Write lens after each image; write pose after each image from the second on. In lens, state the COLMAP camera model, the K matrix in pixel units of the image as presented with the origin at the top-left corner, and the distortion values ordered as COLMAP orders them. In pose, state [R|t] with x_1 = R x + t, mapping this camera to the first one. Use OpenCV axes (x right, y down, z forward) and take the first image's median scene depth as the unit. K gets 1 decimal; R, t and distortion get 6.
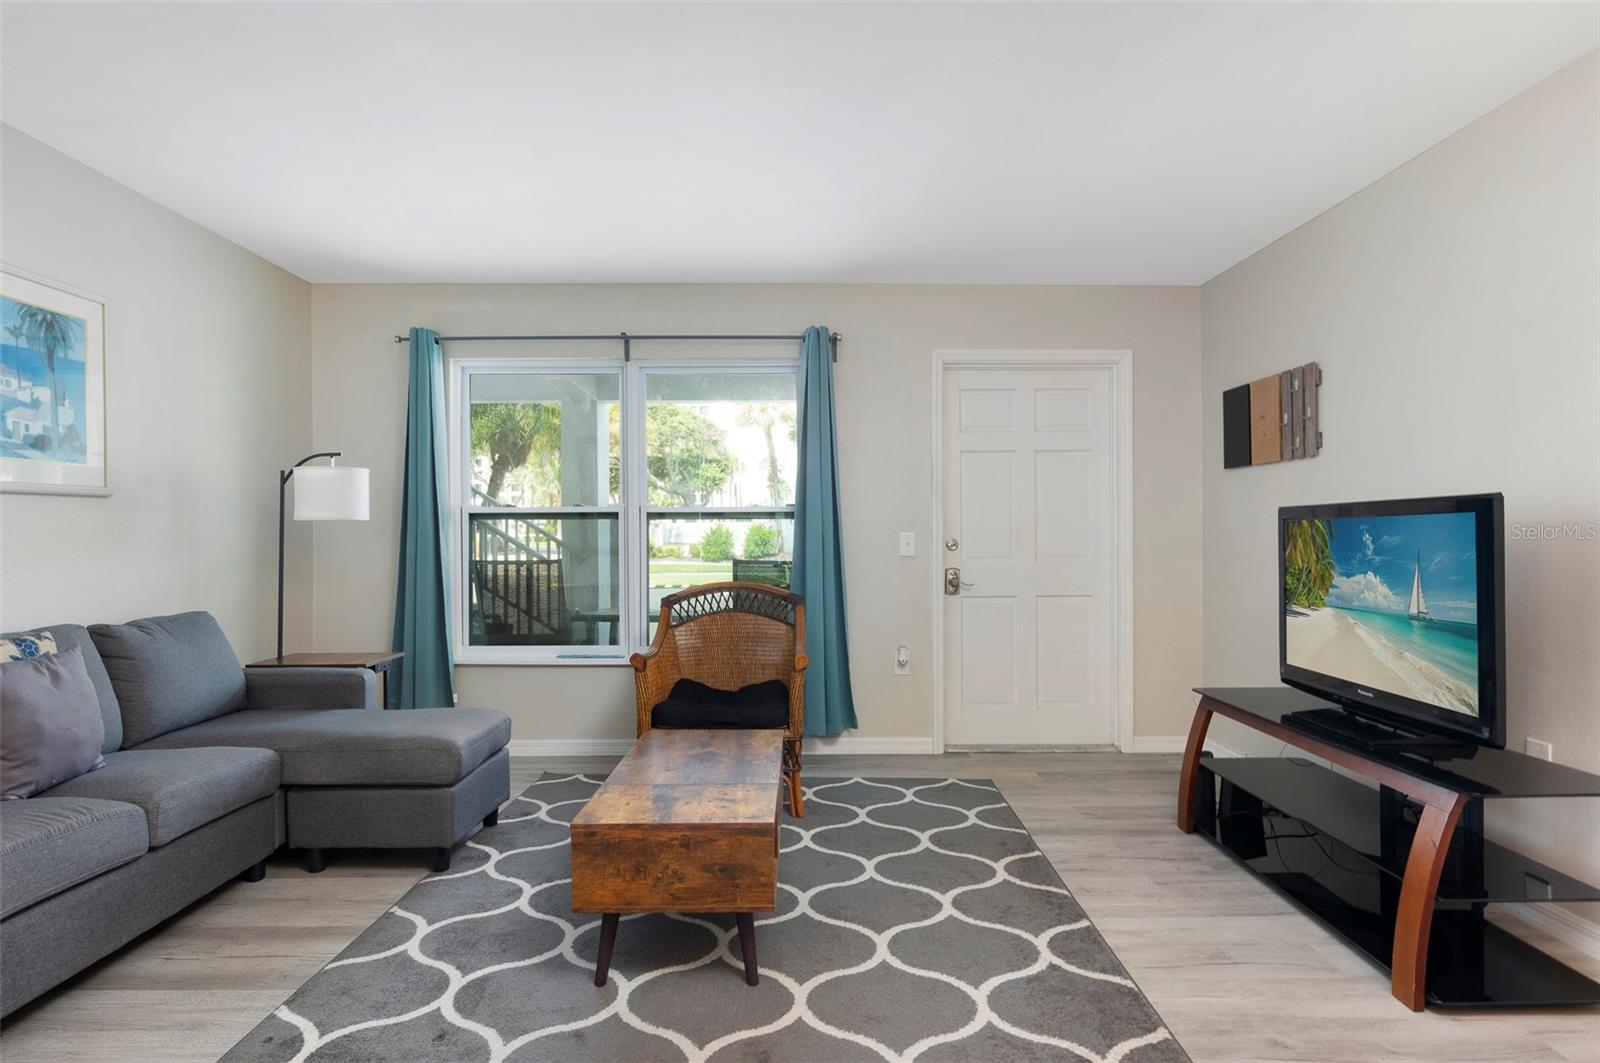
lens RADIAL K [[862.2, 0, 800.0], [0, 862.2, 531.5], [0, 0, 1]] dist [-0.000432, -0.000754]
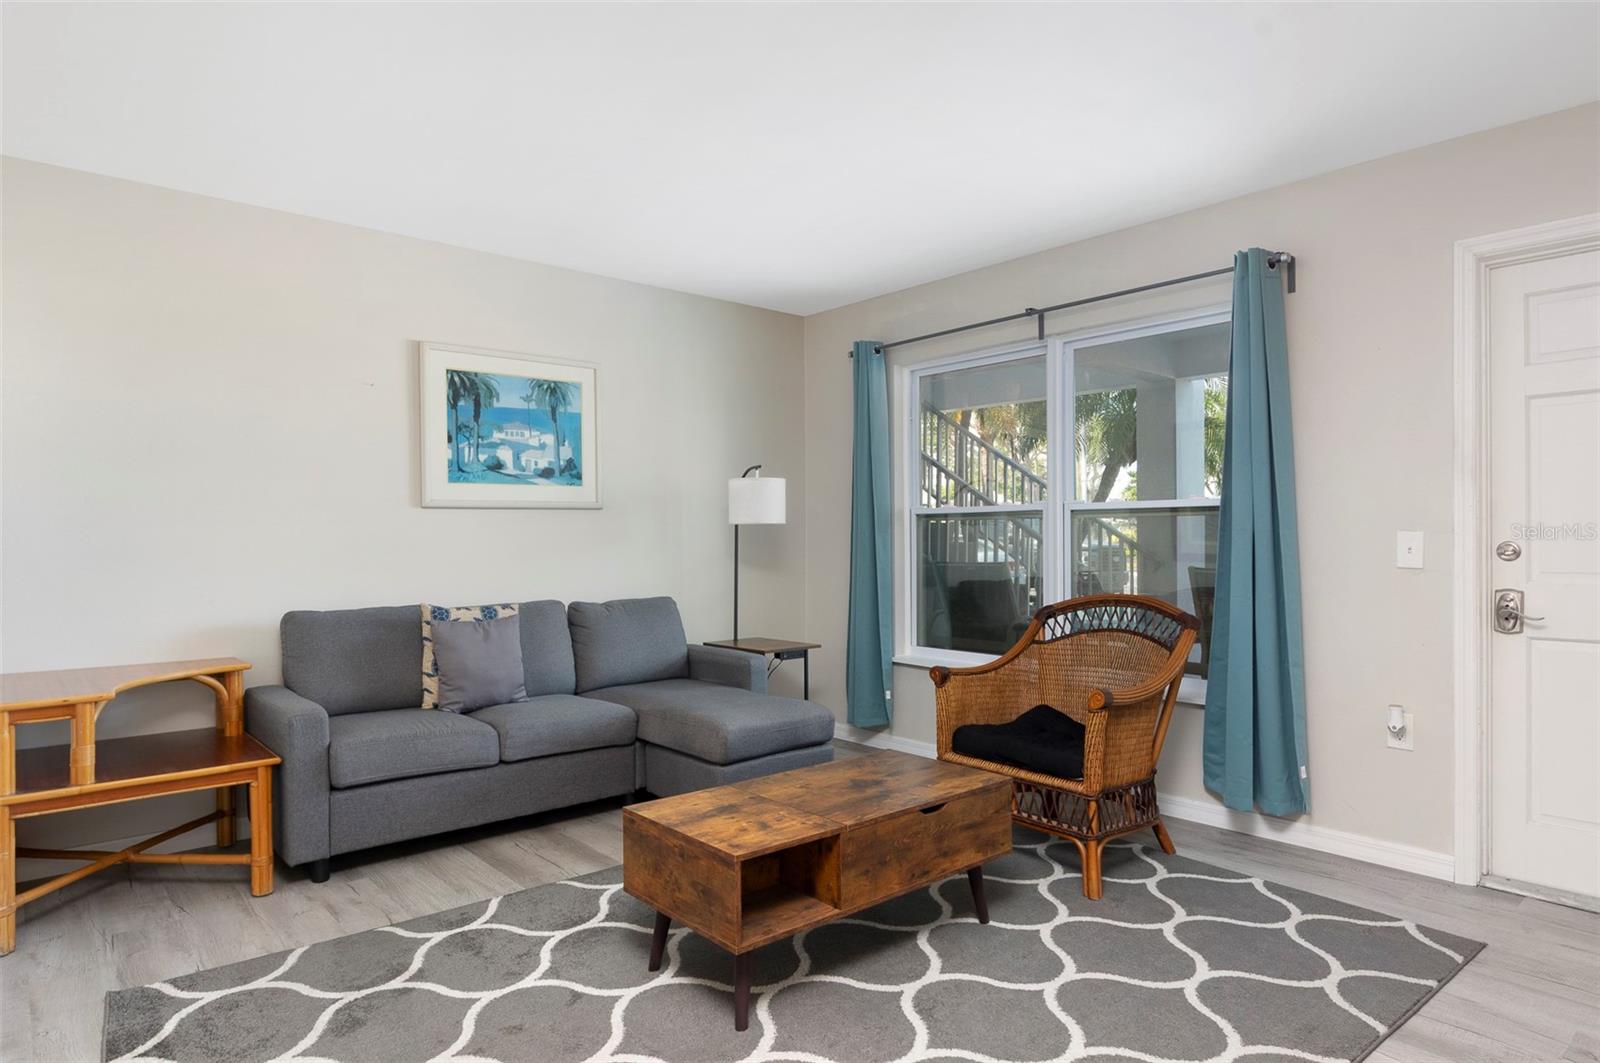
lens RADIAL K [[916.7, 0, 800.0], [0, 916.7, 531.5], [0, 0, 1]] dist [-0.001010, -0.000113]
pose [[0.654575, -0.004635, -0.755983, 0.532002], [0.004896, 0.999986, -0.001891, -0.000312], [0.755981, -0.002463, 0.654588, 0.303111]]
